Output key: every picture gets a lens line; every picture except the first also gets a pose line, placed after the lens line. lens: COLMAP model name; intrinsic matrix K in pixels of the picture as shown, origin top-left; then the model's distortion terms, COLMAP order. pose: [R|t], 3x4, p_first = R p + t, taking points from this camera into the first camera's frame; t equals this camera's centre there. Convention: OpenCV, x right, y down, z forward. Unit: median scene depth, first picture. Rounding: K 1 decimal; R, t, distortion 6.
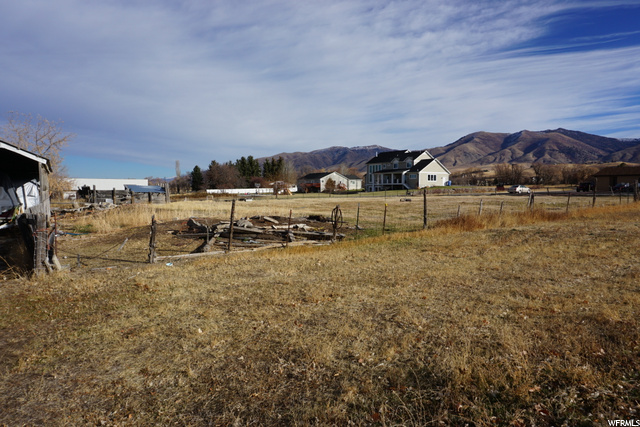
lens RADIAL K [[456.0, 0, 307.0], [0, 456.0, 232.4], [0, 0, 1]] dist [-0.033406, 0.040333]
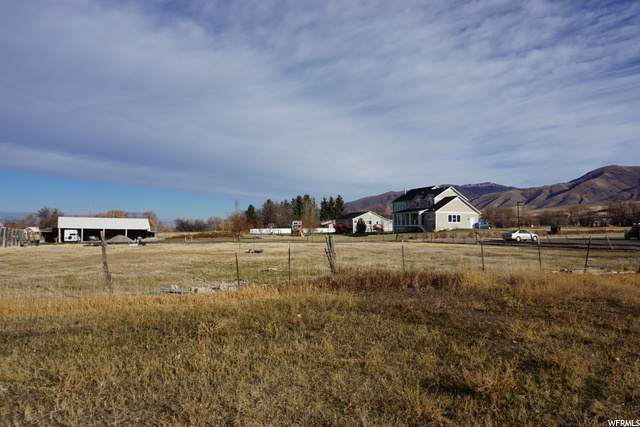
lens RADIAL K [[453.9, 0, 326.3], [0, 453.9, 274.3], [0, 0, 1]] dist [-0.012091, 0.007291]
pose [[0.969697, 0.034824, -0.241815, 0.108883], [-0.033066, 0.999389, 0.011325, -0.008883], [0.242062, -0.002986, 0.970256, 0.062307]]
